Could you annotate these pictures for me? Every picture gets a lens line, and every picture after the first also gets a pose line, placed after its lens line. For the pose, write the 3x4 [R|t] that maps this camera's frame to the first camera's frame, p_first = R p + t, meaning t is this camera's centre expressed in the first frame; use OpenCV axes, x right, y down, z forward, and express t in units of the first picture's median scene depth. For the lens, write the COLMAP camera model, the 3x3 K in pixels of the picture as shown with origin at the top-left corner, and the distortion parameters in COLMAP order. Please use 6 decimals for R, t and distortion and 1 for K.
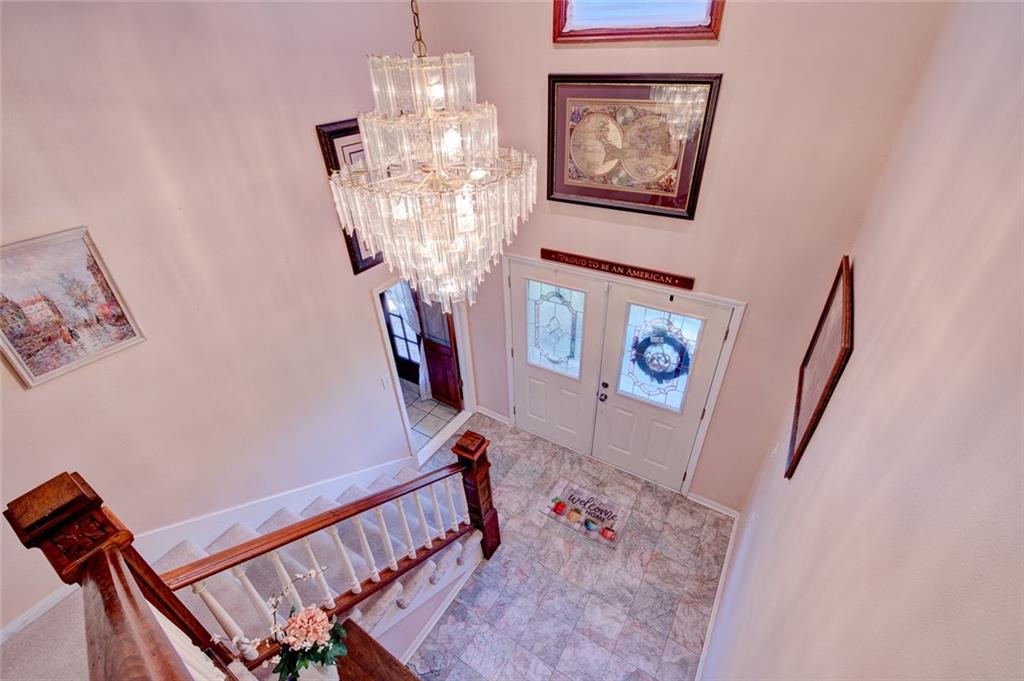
lens RADIAL K [[455.6, 0, 511.5], [0, 455.6, 343.2], [0, 0, 1]] dist [-0.010991, -0.001914]
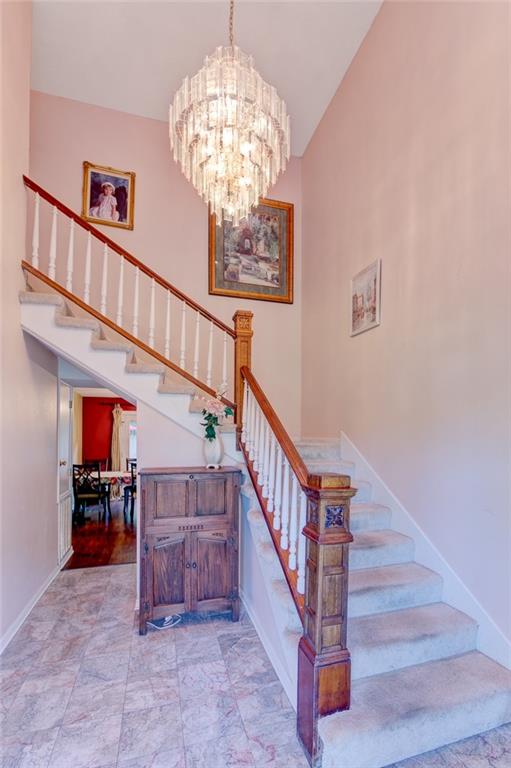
lens RADIAL K [[341.7, 0, 254.7], [0, 341.7, 417.3], [0, 0, 1]] dist [-0.010991, -0.001914]
pose [[-0.658113, 0.013068, -0.752806, 0.563447], [-0.416406, 0.826702, 0.378379, -0.014211], [0.627290, 0.562489, -0.538622, 1.758127]]
